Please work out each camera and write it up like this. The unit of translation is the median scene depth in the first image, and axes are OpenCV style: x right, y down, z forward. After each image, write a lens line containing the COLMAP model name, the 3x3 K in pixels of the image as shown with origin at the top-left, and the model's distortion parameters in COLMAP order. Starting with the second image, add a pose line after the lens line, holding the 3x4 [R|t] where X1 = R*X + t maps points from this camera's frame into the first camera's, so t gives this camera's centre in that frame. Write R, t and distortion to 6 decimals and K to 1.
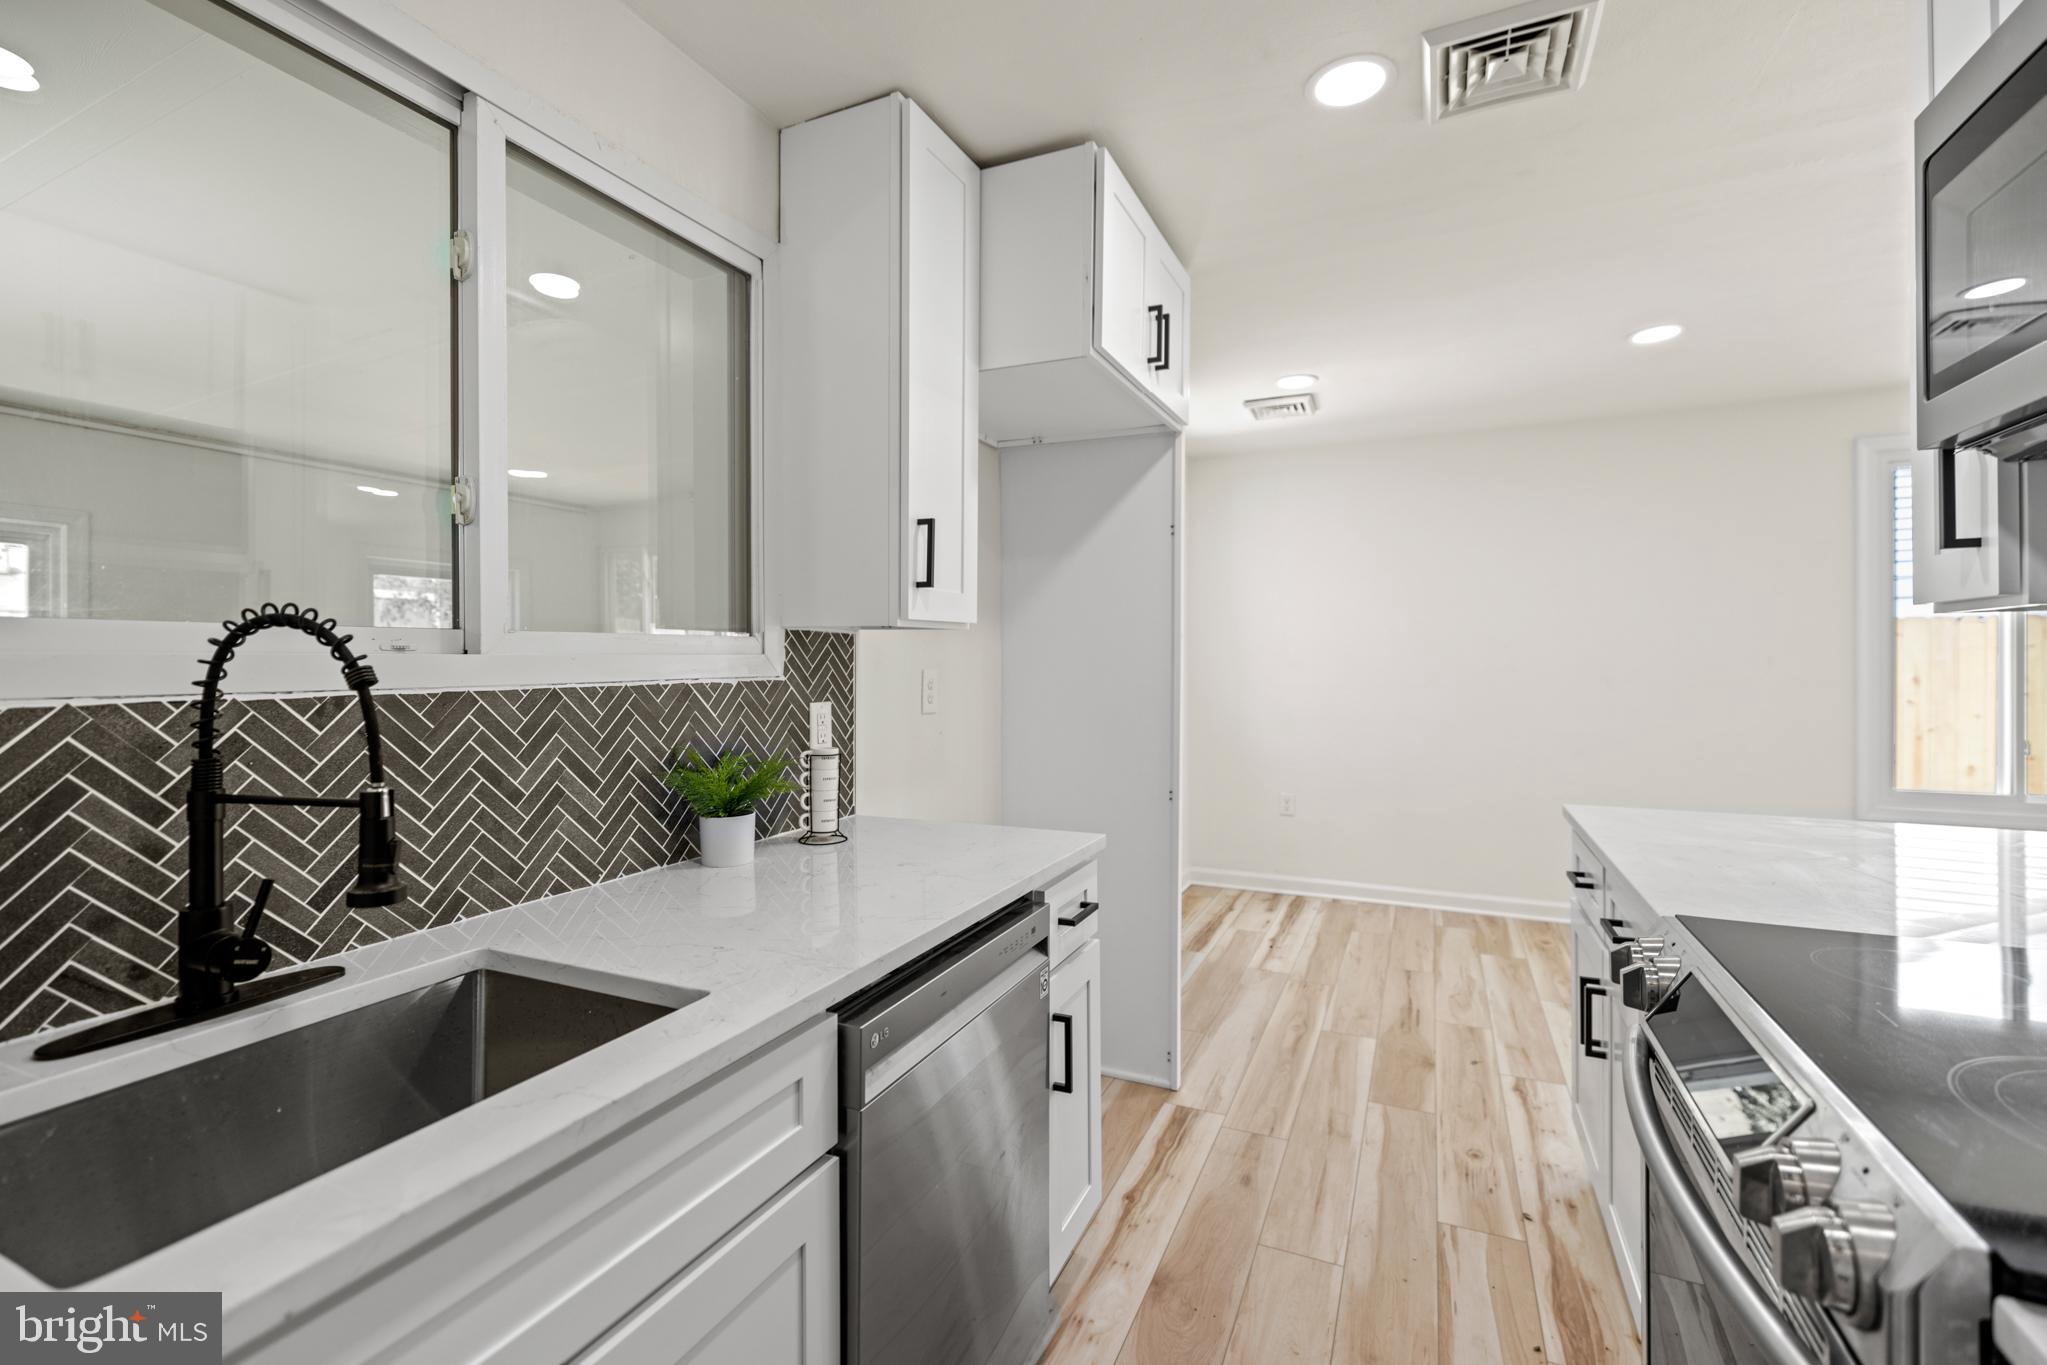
lens RADIAL K [[883.1, 0, 1026.2], [0, 883.1, 662.9], [0, 0, 1]] dist [0.002095, 0.000182]
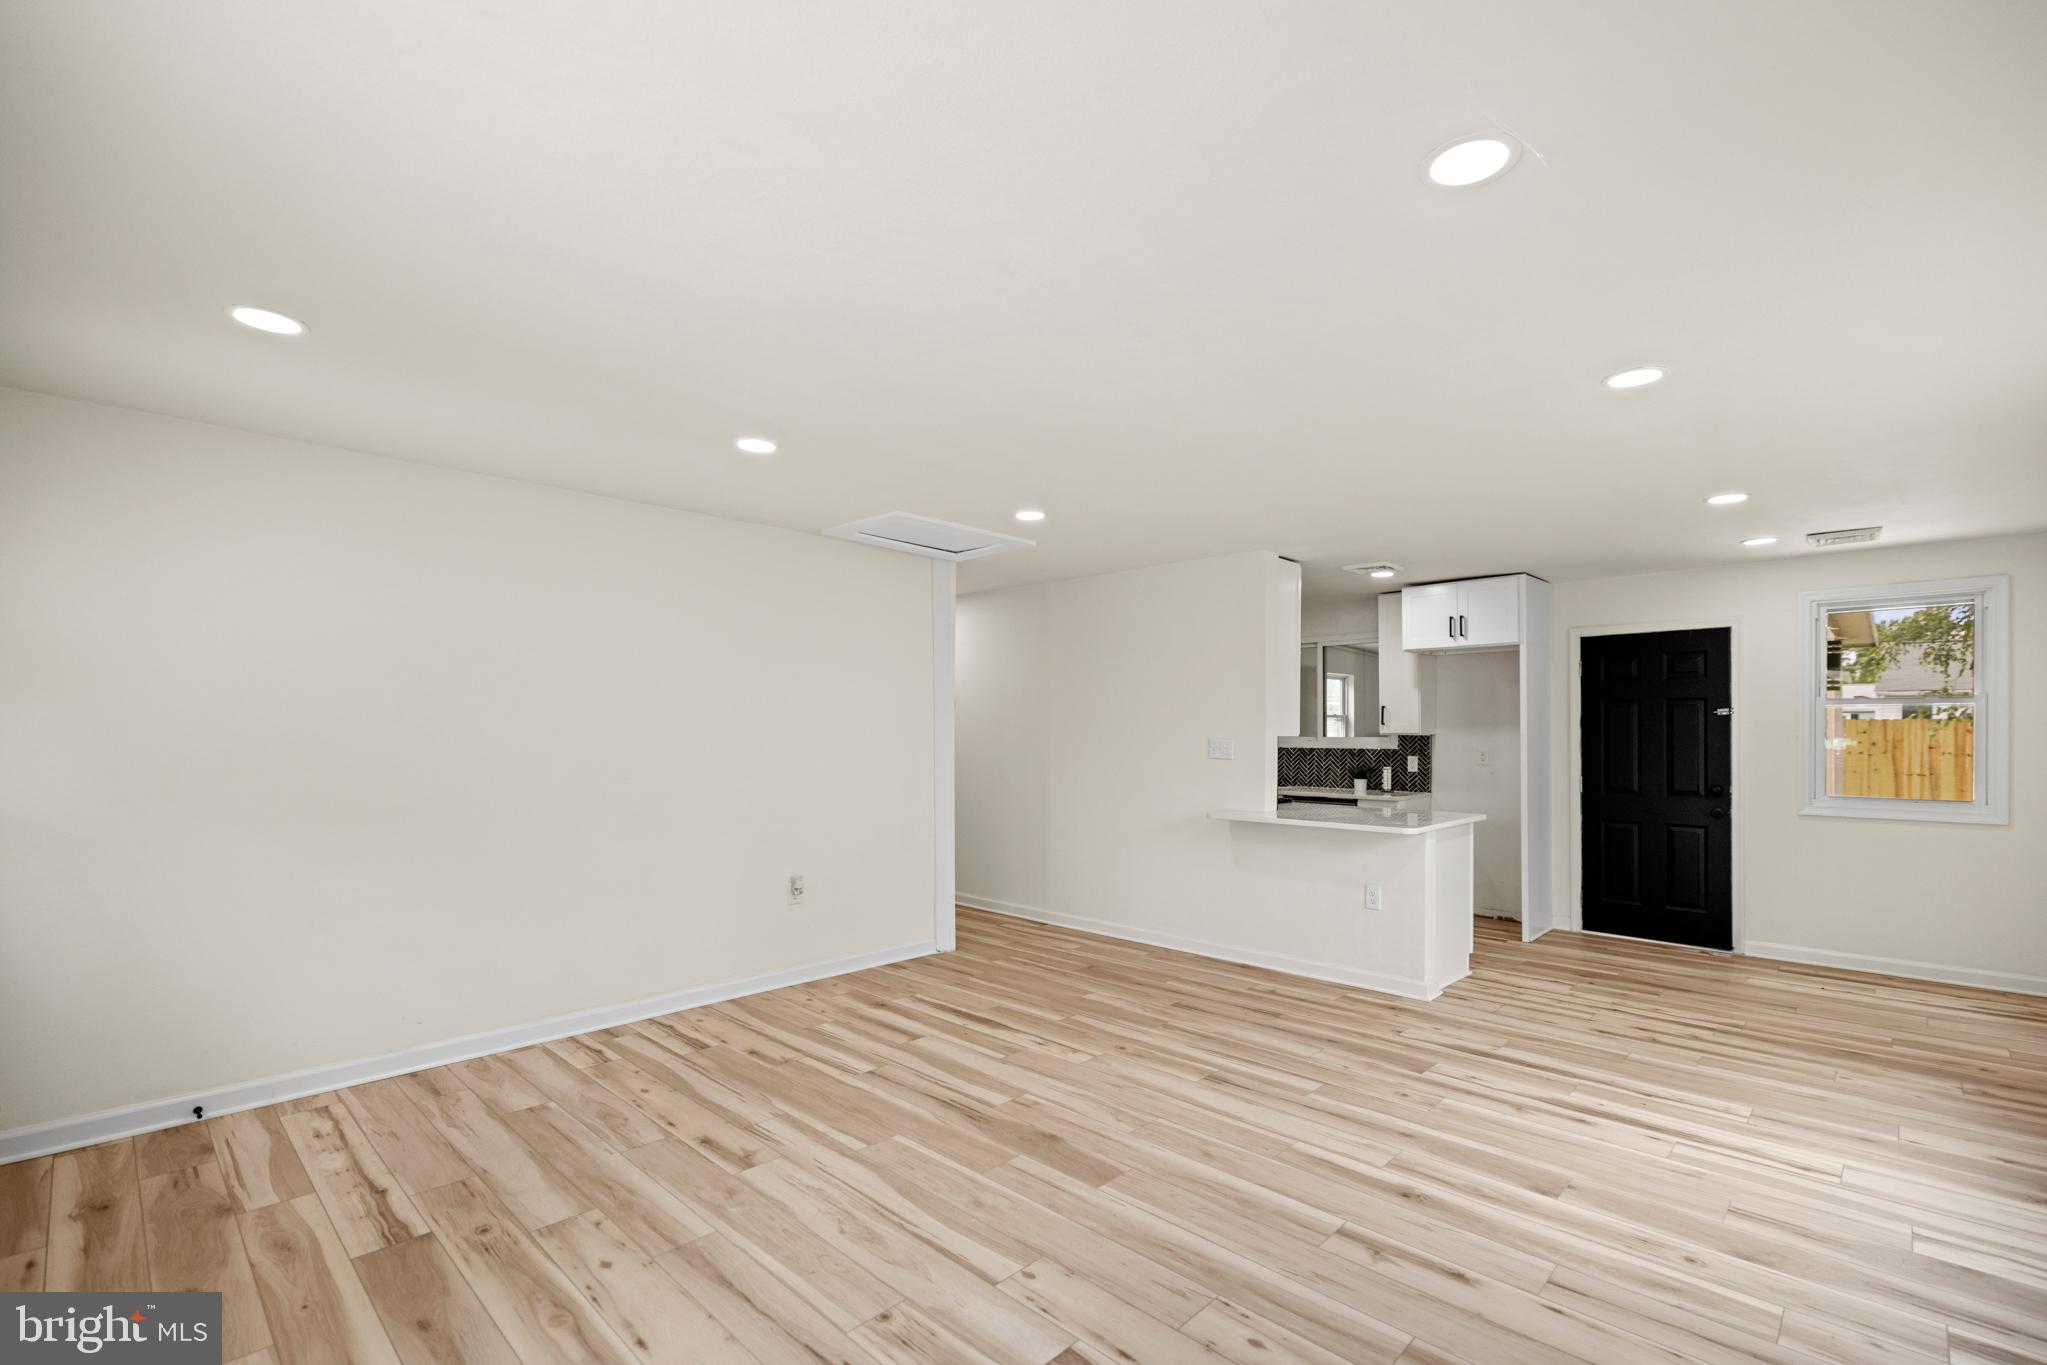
lens RADIAL K [[899.7, 0, 1036.3], [0, 899.7, 723.7], [0, 0, 1]] dist [0.000158, -0.000148]
pose [[-0.316939, -0.005704, -0.948429, 3.517789], [-0.005245, 0.999977, -0.004261, -0.058494], [0.948431, 0.003623, -0.316962, 0.729006]]
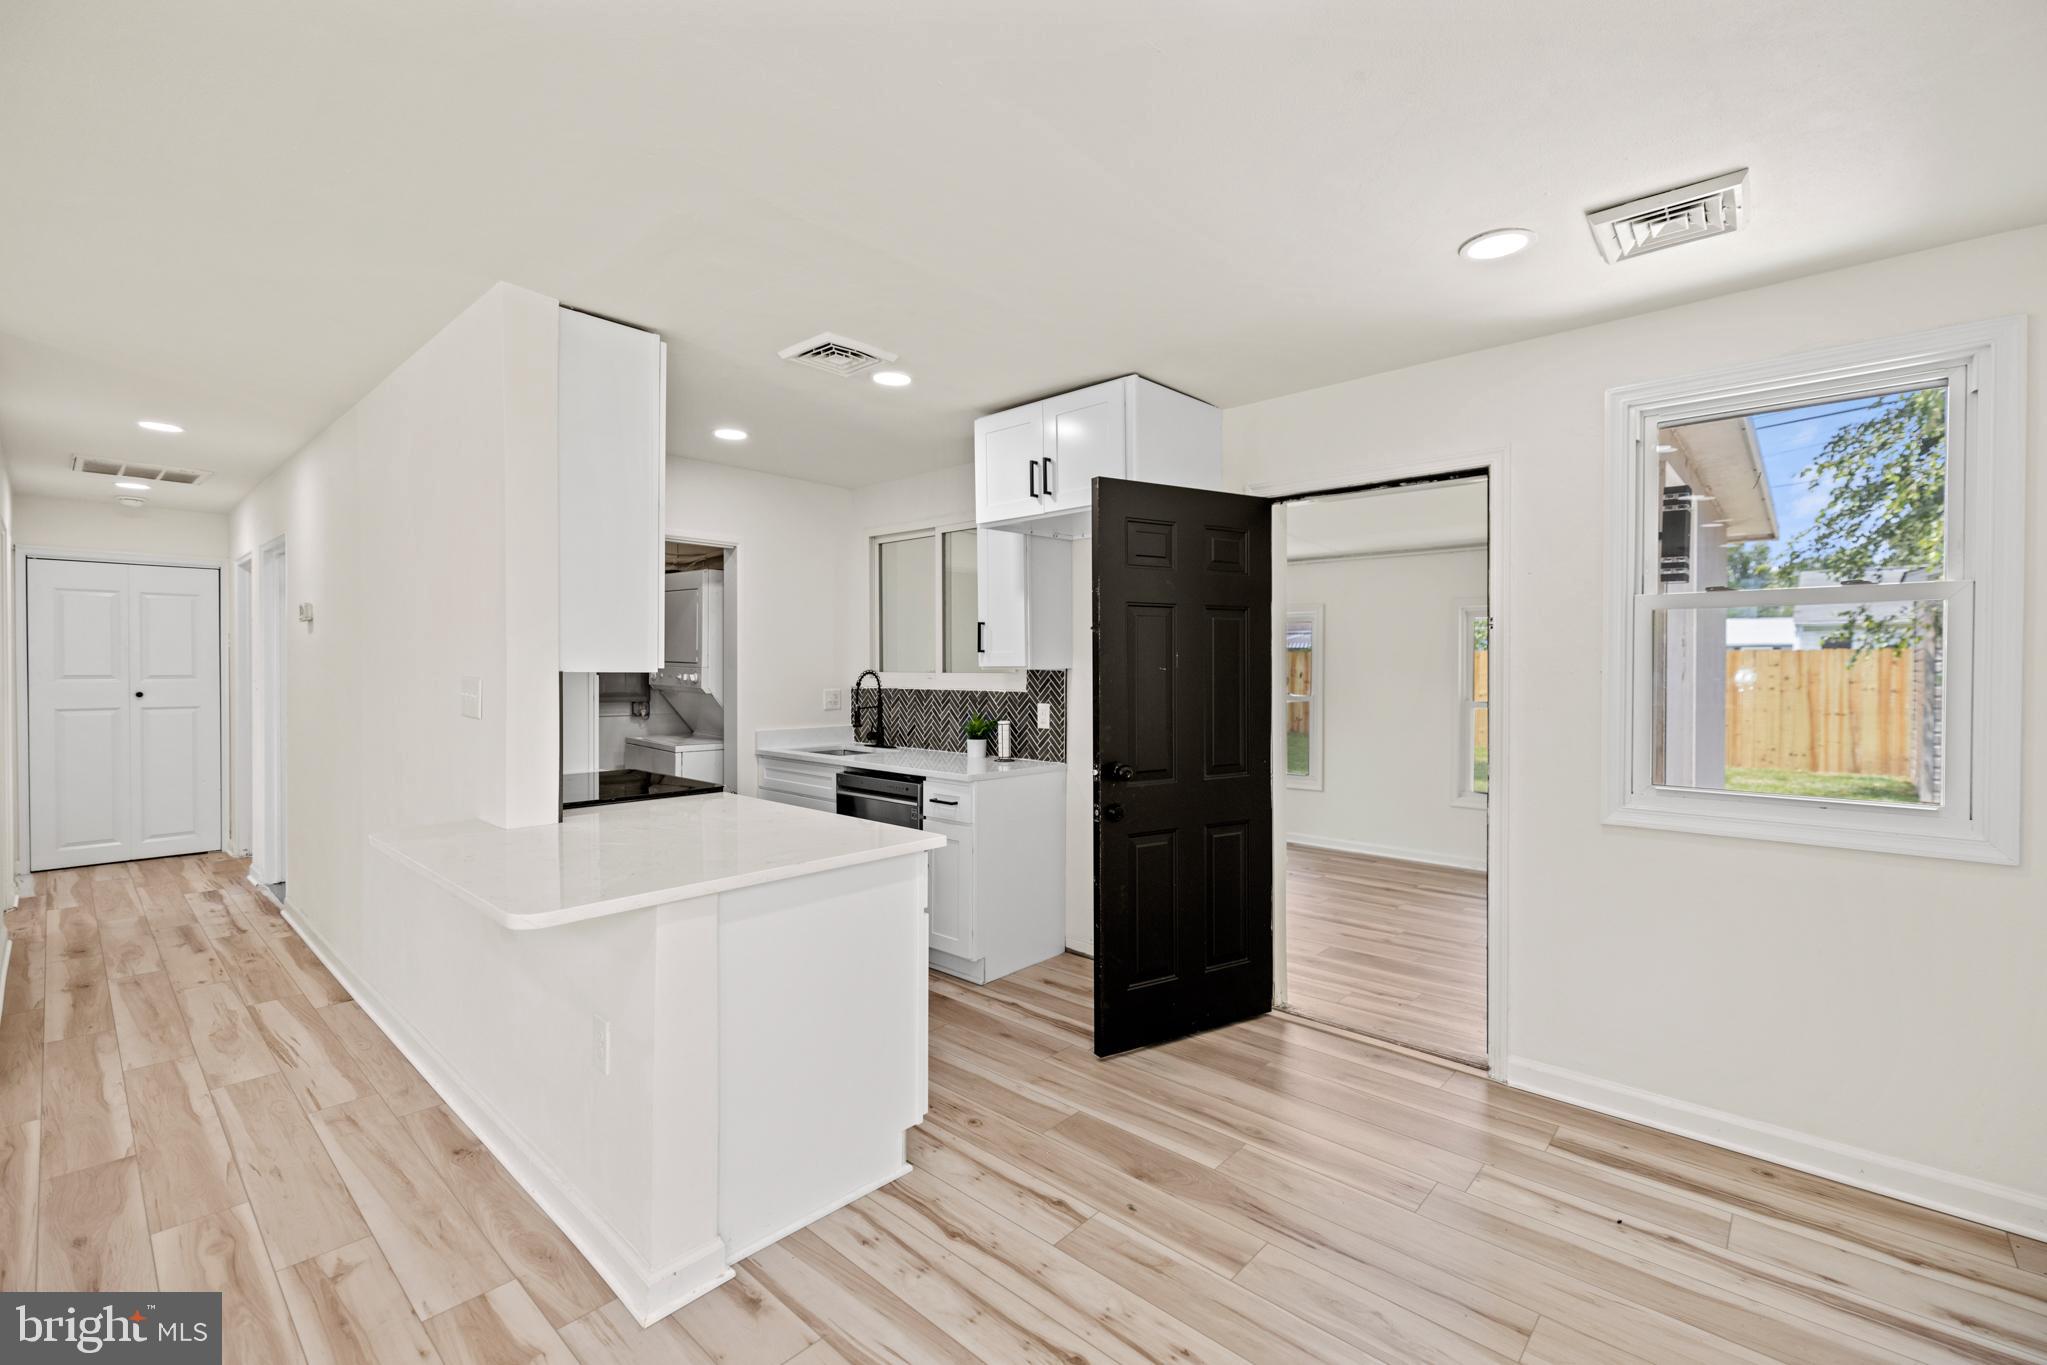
lens RADIAL K [[872.7, 0, 1029.4], [0, 872.7, 671.3], [0, 0, 1]] dist [0.001232, -0.000219]
pose [[-0.290212, 0.009419, -0.956916, 1.786083], [-0.003534, 0.999934, 0.010914, -0.055632], [0.956956, 0.006549, -0.290159, 1.581807]]
